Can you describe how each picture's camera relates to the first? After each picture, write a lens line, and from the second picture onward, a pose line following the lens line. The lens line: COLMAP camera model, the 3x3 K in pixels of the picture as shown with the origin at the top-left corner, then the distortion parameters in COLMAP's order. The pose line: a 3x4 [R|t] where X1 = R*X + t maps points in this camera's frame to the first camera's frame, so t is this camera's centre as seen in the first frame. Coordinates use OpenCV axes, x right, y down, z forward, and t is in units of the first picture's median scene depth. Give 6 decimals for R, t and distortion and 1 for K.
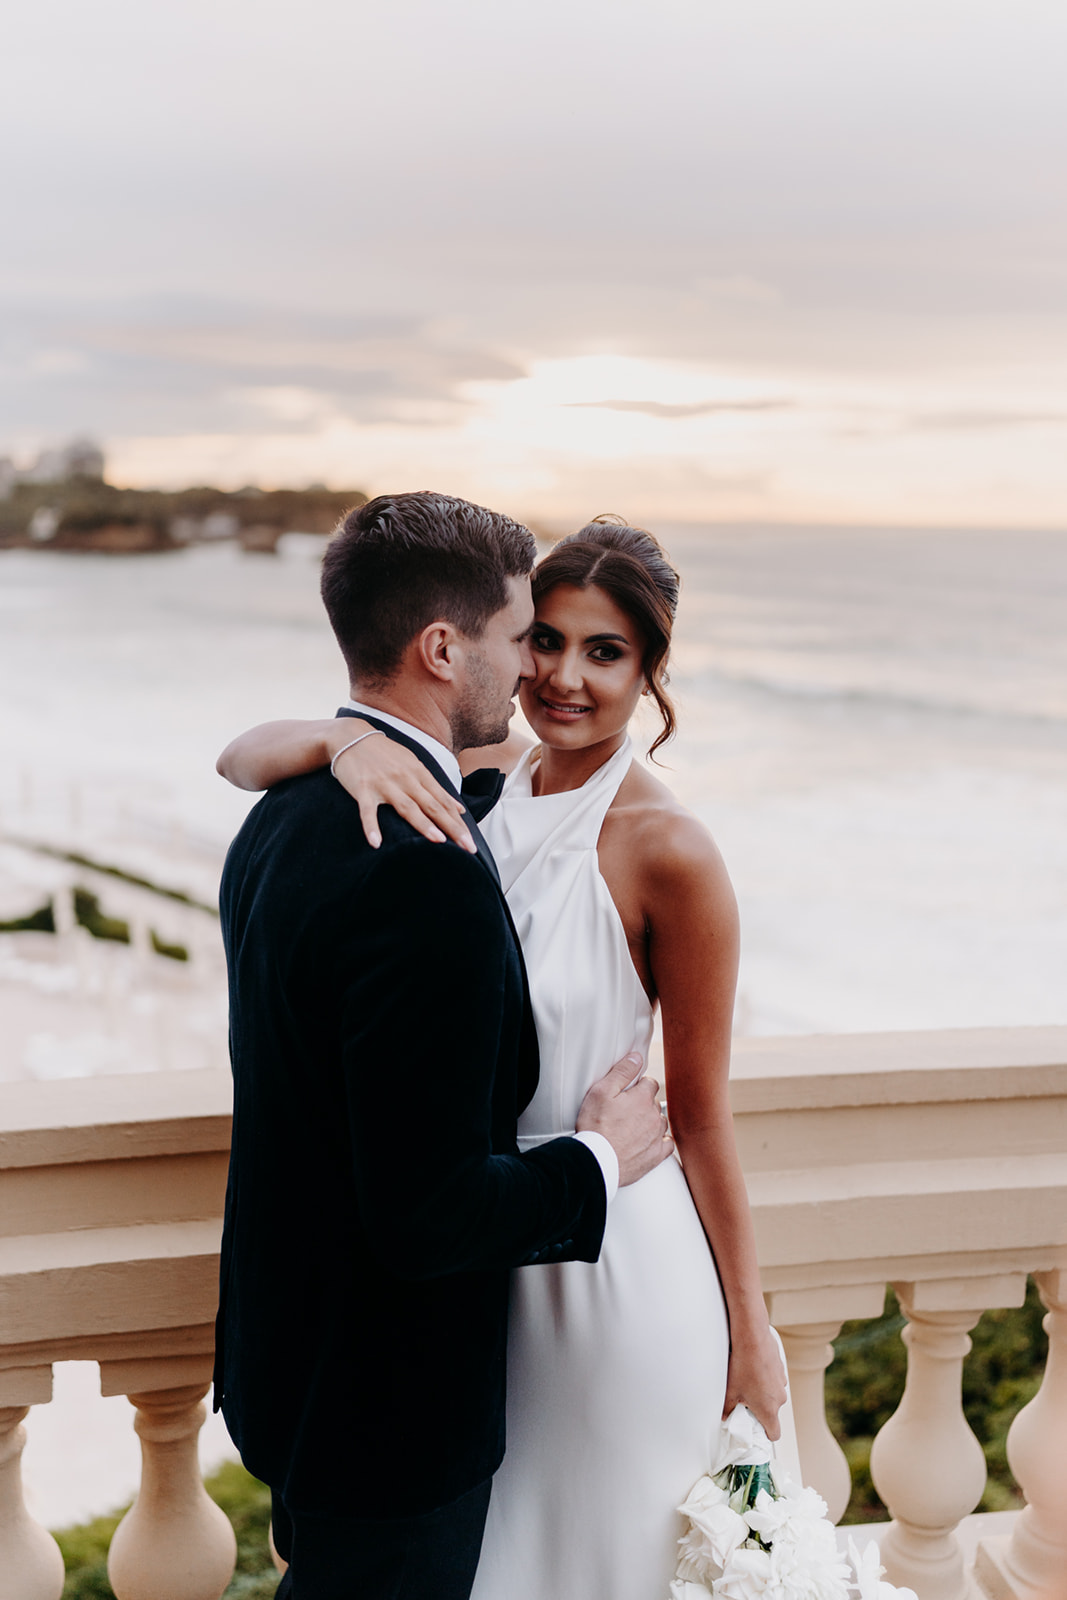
lens RADIAL K [[1560.1, 0, 536.3], [0, 1560.1, 809.3], [0, 0, 1]] dist [-0.027815, 0.000000]
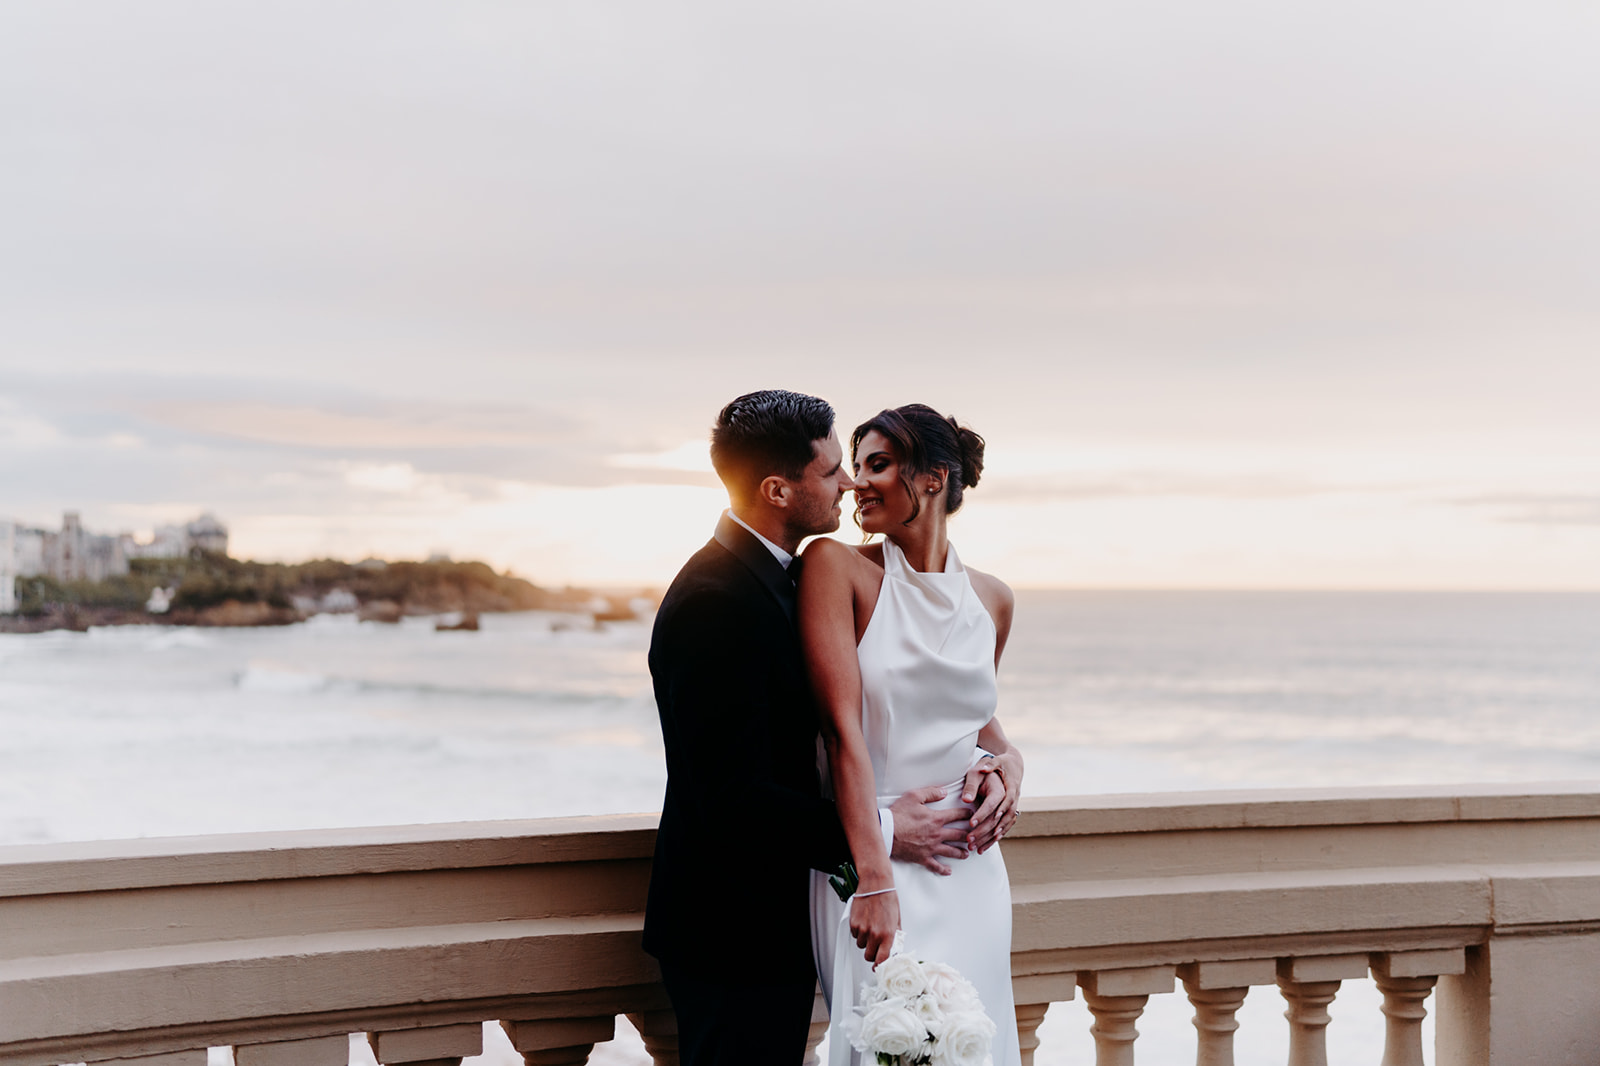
lens RADIAL K [[1560.1, 0, 796.7], [0, 1560.1, 526.0], [0, 0, 1]] dist [-0.027815, 0.000000]
pose [[0.994637, -0.004592, 0.103321, -0.162695], [0.028503, 0.972496, -0.231168, 0.235097], [-0.099418, 0.232874, 0.967412, -0.399338]]
